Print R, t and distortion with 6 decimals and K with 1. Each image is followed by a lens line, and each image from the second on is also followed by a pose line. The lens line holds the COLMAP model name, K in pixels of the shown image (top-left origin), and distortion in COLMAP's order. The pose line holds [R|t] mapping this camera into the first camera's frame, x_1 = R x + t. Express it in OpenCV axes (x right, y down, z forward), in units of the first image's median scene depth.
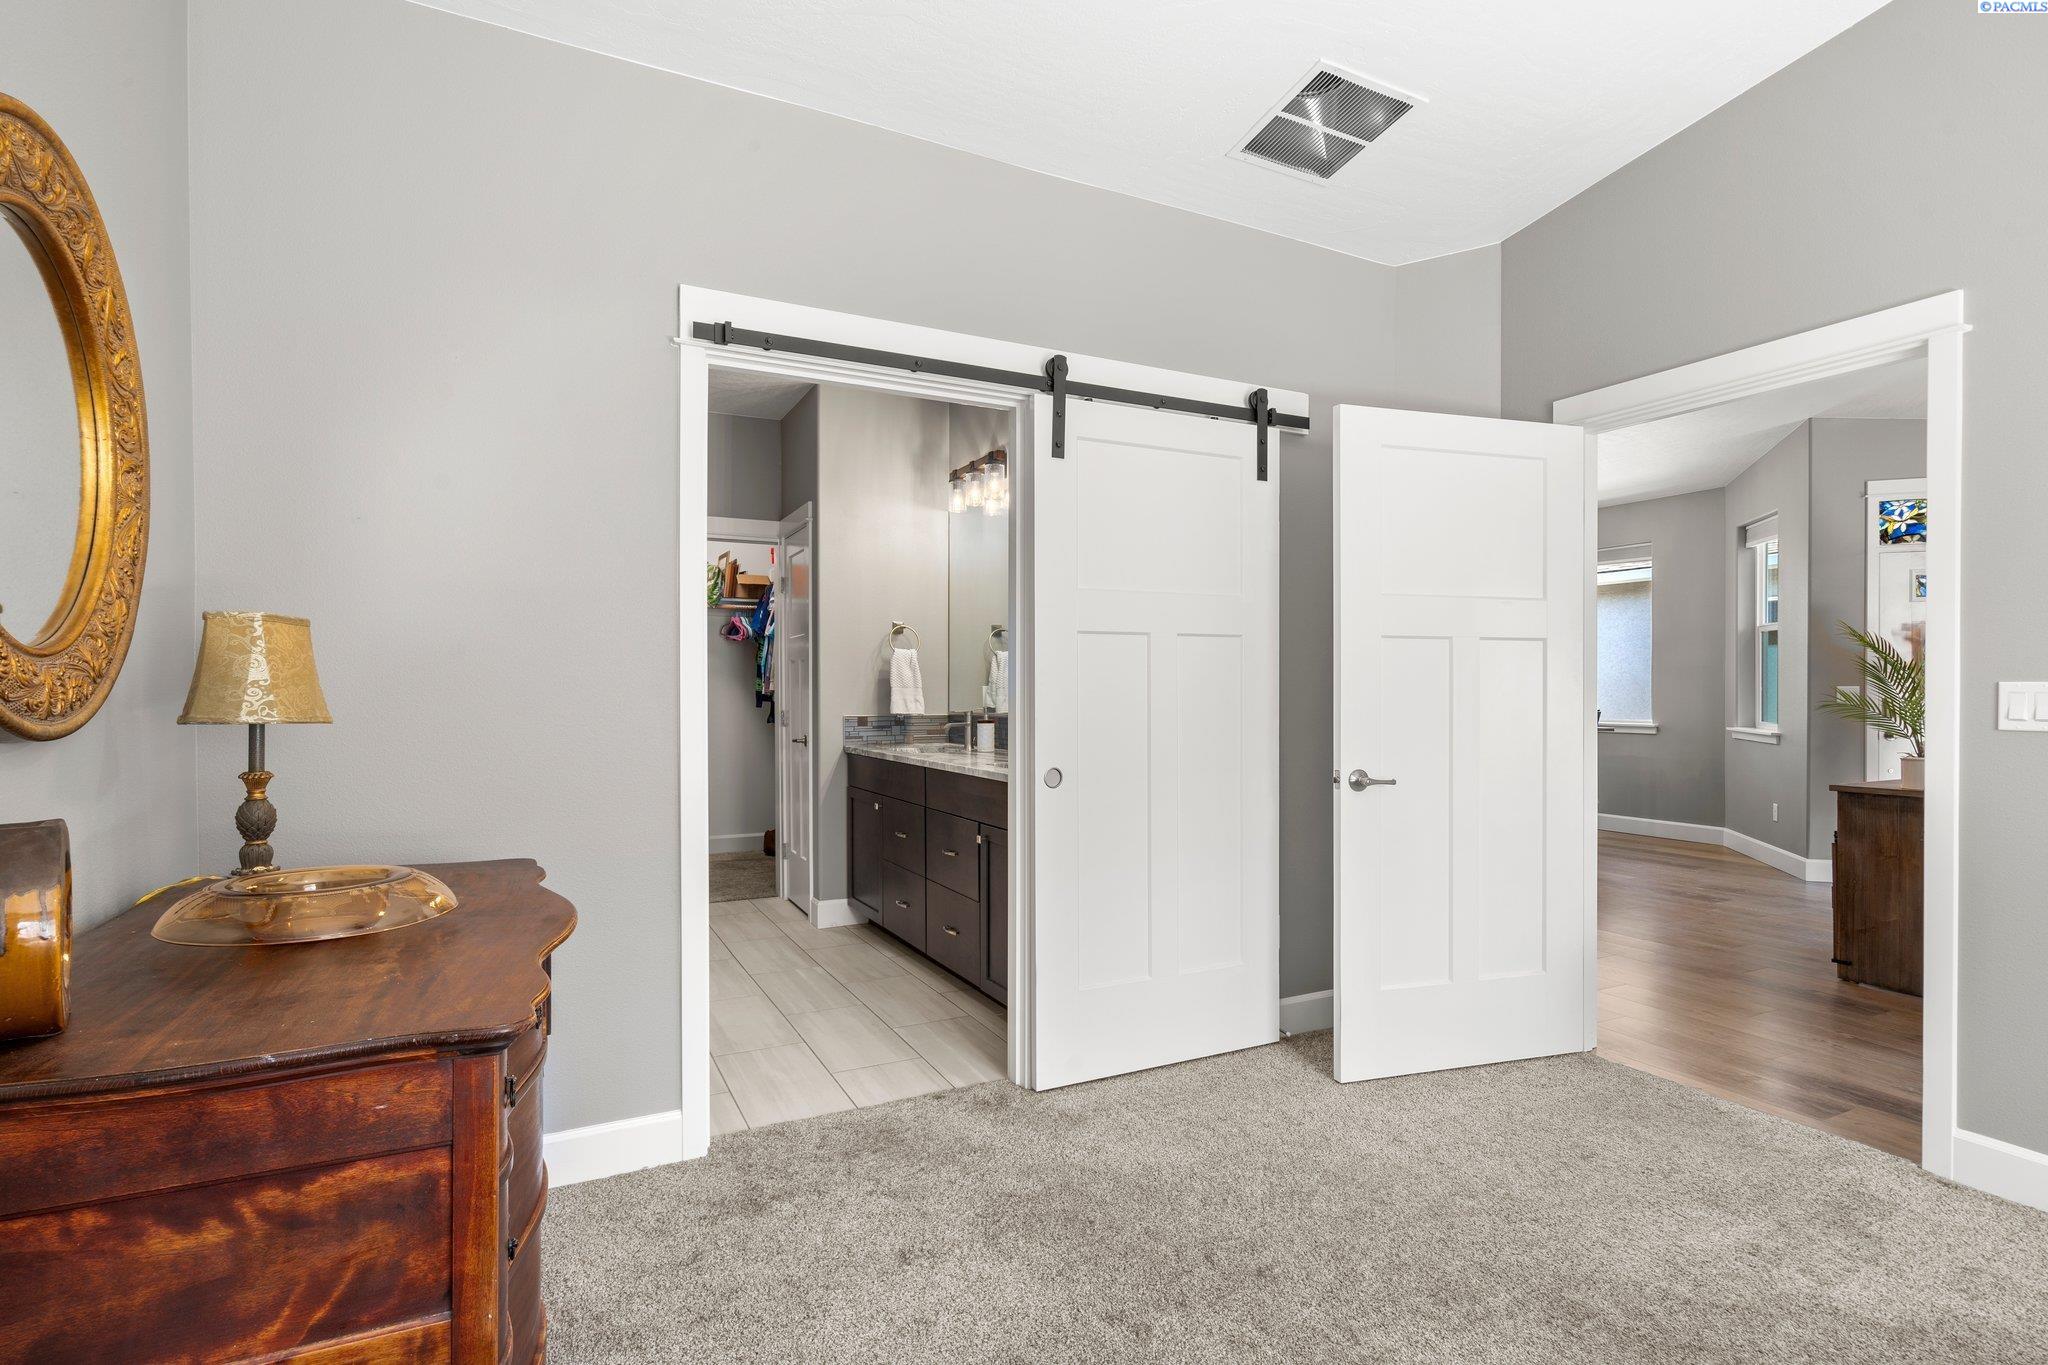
lens RADIAL K [[998.2, 0, 1027.2], [0, 998.2, 699.3], [0, 0, 1]] dist [0.007636, -0.000042]
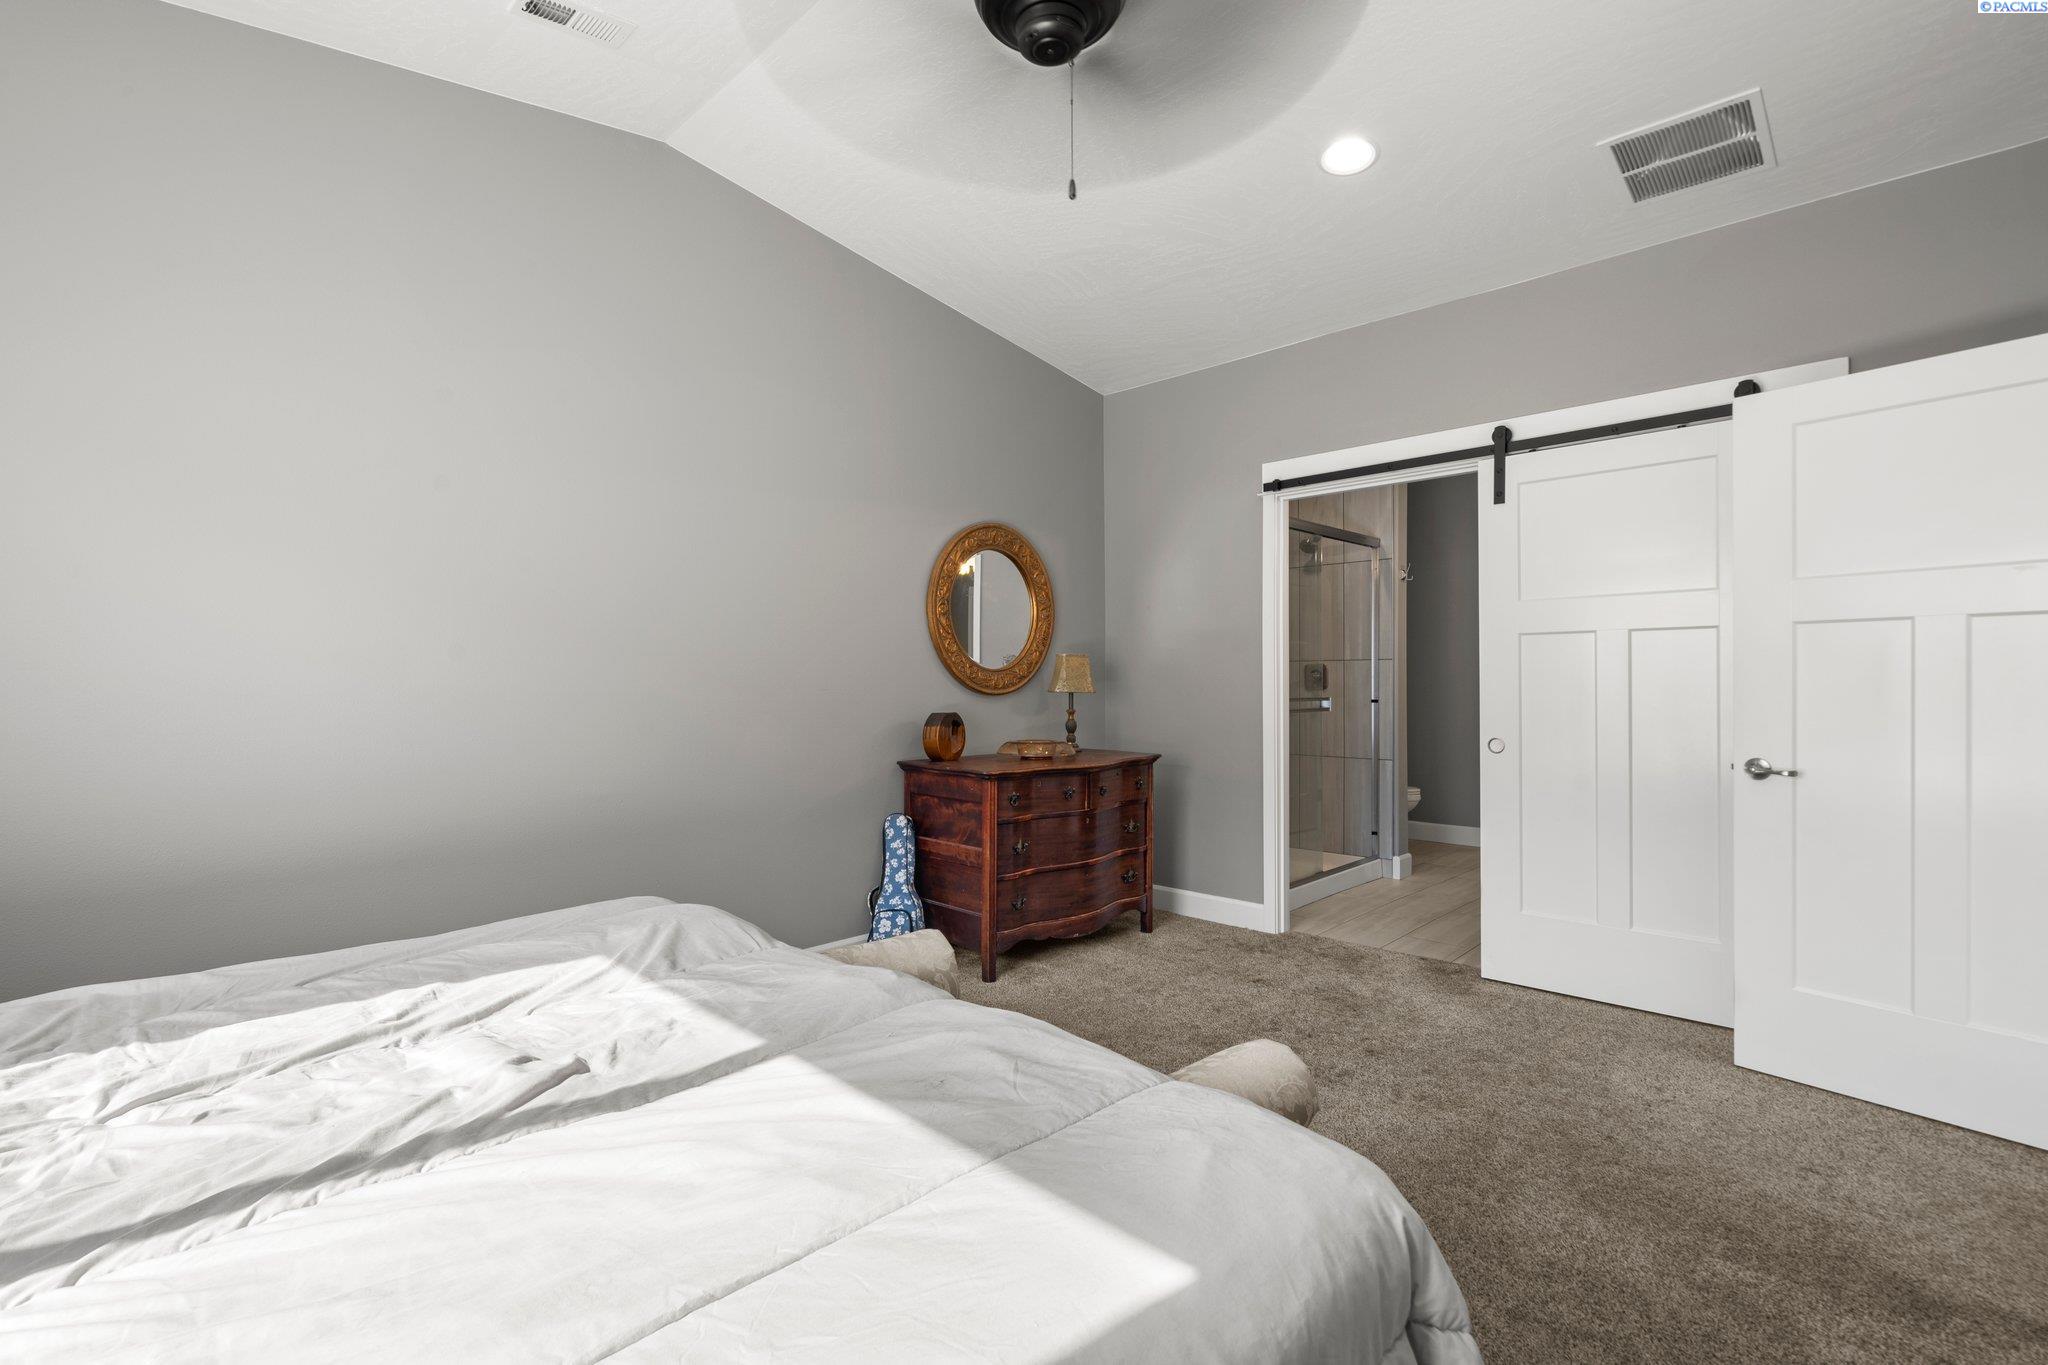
lens RADIAL K [[954.3, 0, 1028.5], [0, 954.3, 683.1], [0, 0, 1]] dist [-0.011607, 0.004187]
pose [[0.325052, 0.001219, -0.945695, 1.118831], [-0.005452, 0.999985, -0.000585, -0.000127], [0.945680, 0.005346, 0.325054, 0.004118]]
